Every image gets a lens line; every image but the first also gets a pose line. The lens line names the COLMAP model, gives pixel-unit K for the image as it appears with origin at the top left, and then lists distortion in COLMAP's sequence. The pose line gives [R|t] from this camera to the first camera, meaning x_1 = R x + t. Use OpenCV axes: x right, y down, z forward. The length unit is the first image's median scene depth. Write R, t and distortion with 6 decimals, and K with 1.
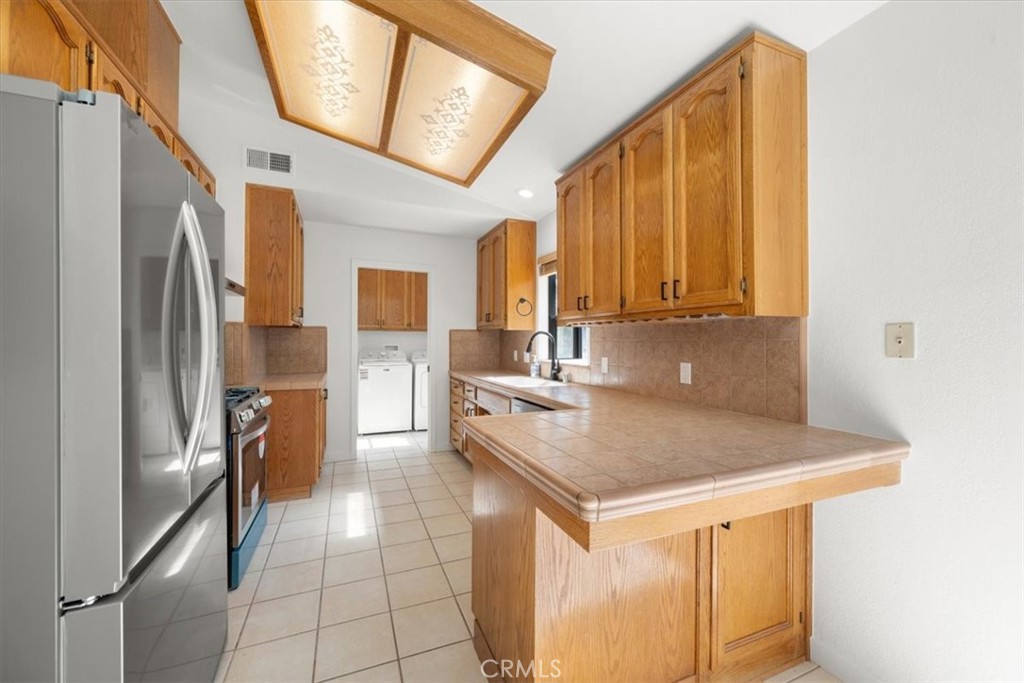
lens RADIAL K [[397.9, 0, 513.8], [0, 397.9, 337.5], [0, 0, 1]] dist [-0.000739, -0.000640]
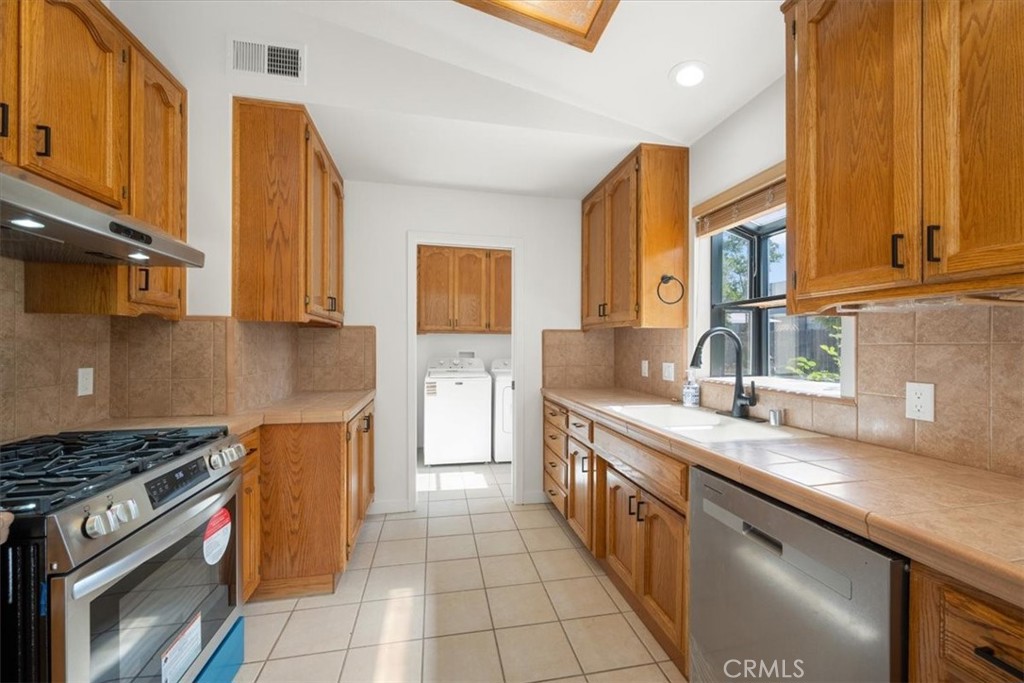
lens RADIAL K [[397.9, 0, 512.2], [0, 397.9, 343.7], [0, 0, 1]] dist [-0.000739, -0.000640]
pose [[0.979225, -0.001706, -0.202768, -0.084222], [0.002121, 0.999996, 0.001827, 0.003759], [0.202764, -0.002219, 0.979225, 0.356953]]
